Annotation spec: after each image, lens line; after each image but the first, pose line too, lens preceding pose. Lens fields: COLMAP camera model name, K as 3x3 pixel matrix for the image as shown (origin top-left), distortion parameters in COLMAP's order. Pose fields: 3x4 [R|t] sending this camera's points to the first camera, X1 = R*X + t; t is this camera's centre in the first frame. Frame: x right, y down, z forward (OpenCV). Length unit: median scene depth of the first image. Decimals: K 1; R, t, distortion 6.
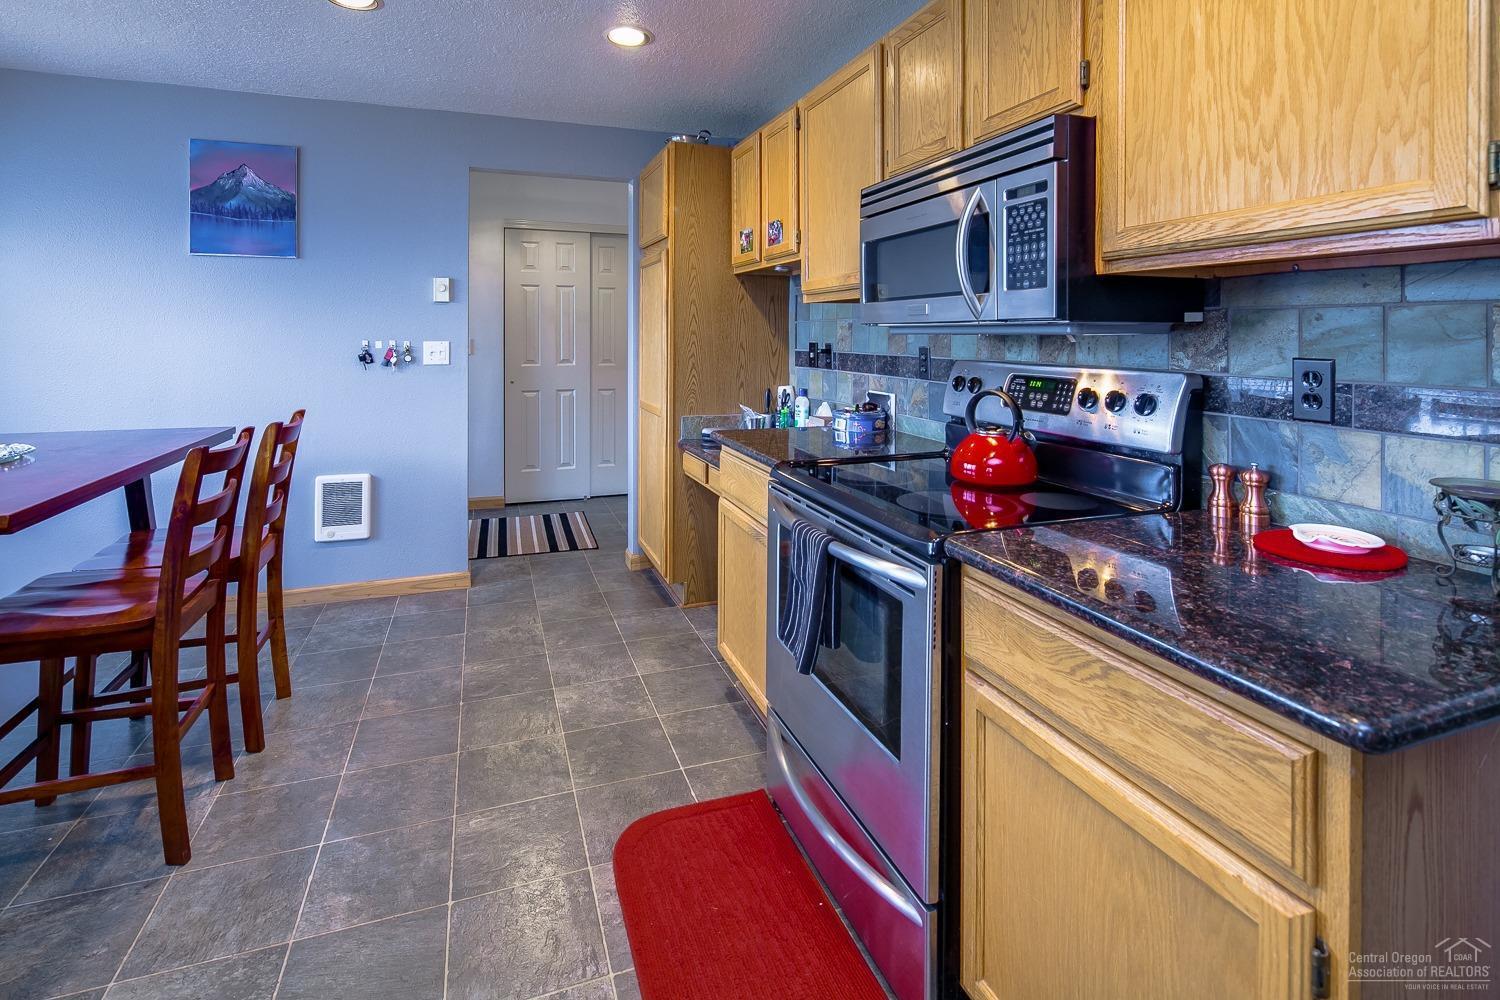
lens RADIAL K [[724.6, 0, 741.6], [0, 724.6, 338.4], [0, 0, 1]] dist [-0.000687, -0.002129]
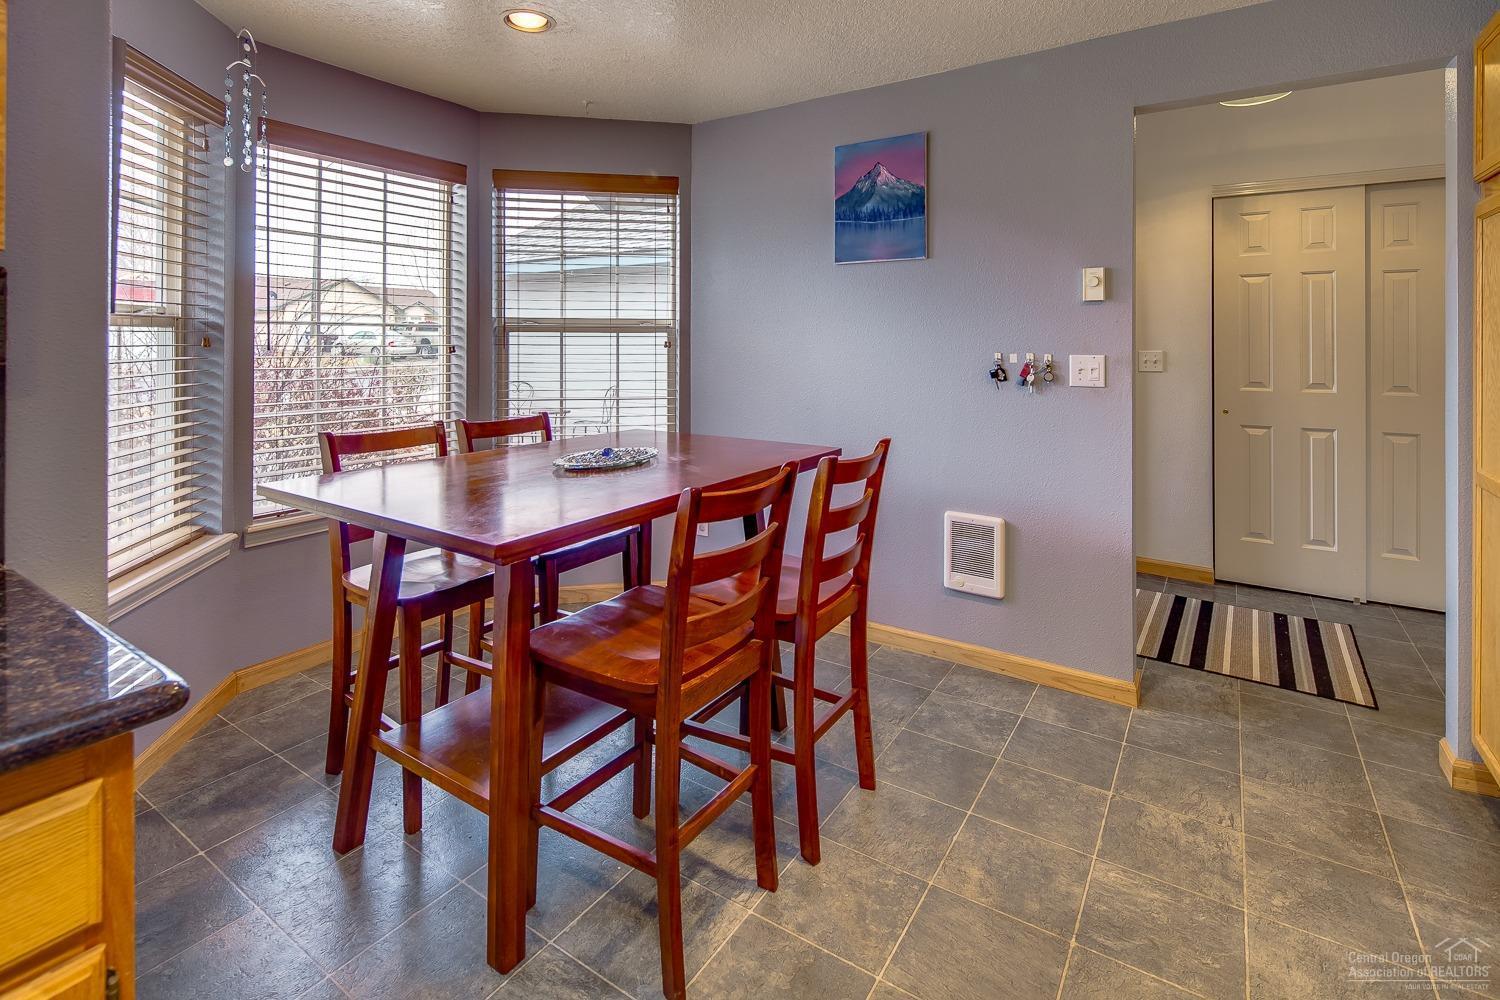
lens RADIAL K [[724.6, 0, 741.6], [0, 724.6, 338.4], [0, 0, 1]] dist [-0.000687, -0.002129]
pose [[0.595844, -0.005409, -0.803082, -0.040722], [-0.005241, 0.999930, -0.010623, -0.003004], [0.803083, 0.010538, 0.595774, 0.287019]]
